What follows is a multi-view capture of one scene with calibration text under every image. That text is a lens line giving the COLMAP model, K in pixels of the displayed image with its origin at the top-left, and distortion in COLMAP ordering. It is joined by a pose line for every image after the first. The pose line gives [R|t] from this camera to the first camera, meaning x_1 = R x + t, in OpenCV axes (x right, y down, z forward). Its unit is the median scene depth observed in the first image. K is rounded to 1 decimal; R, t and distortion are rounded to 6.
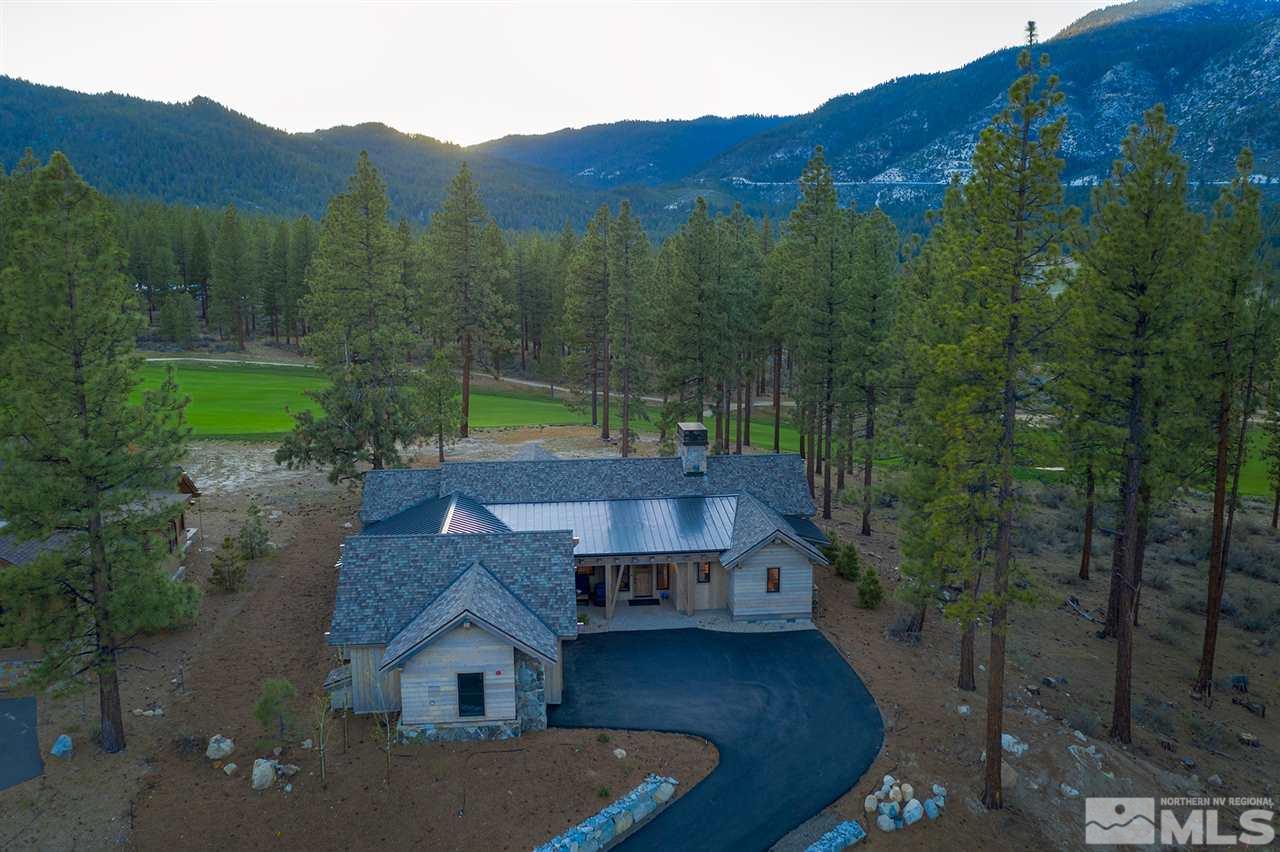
lens RADIAL K [[1061.7, 0, 640.0], [0, 1061.7, 426.0], [0, 0, 1]] dist [-0.001204, 0.017852]
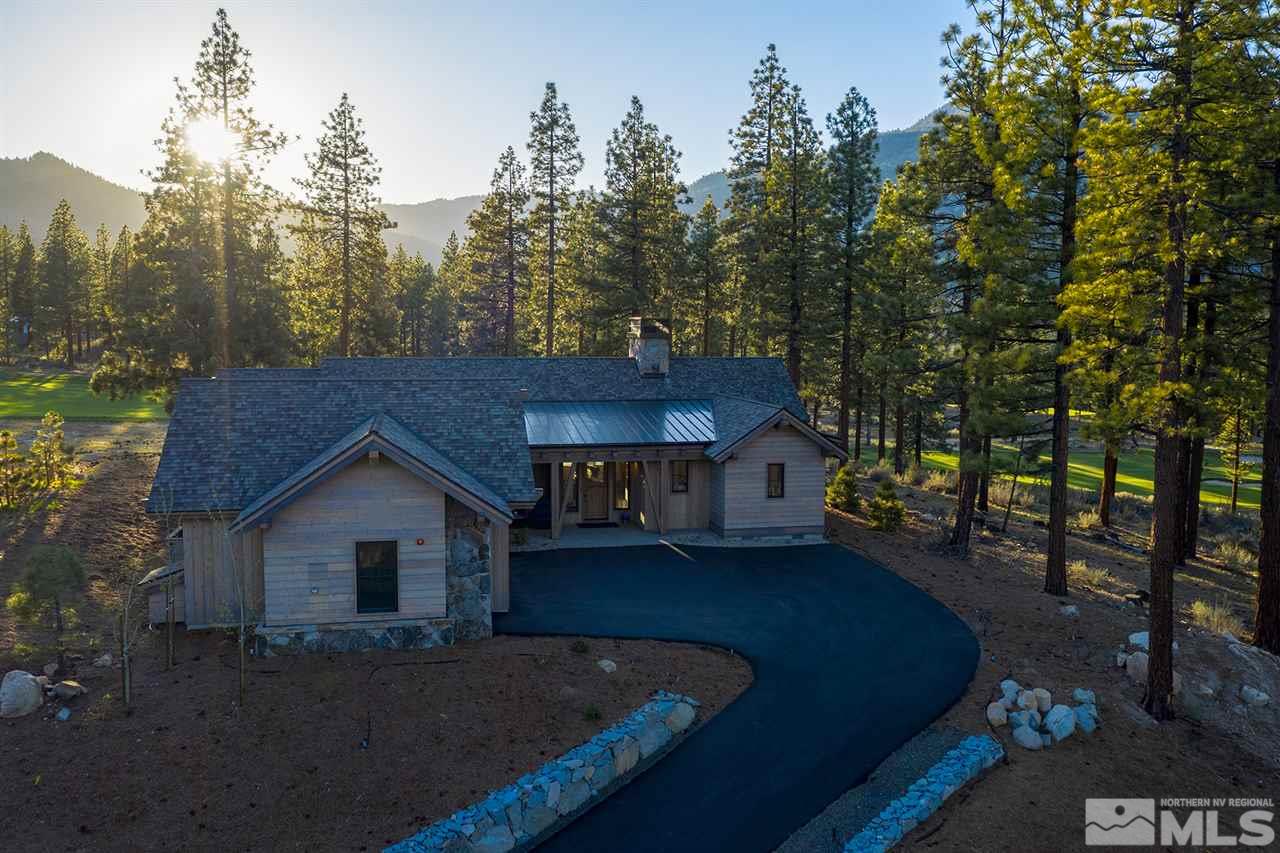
lens RADIAL K [[1061.7, 0, 640.0], [0, 1061.7, 426.5], [0, 0, 1]] dist [-0.001204, 0.017852]
pose [[0.992334, -0.000131, 0.123582, -0.079828], [0.010993, 0.996129, -0.087217, 0.217689], [-0.123093, 0.087907, 0.988494, 0.334933]]
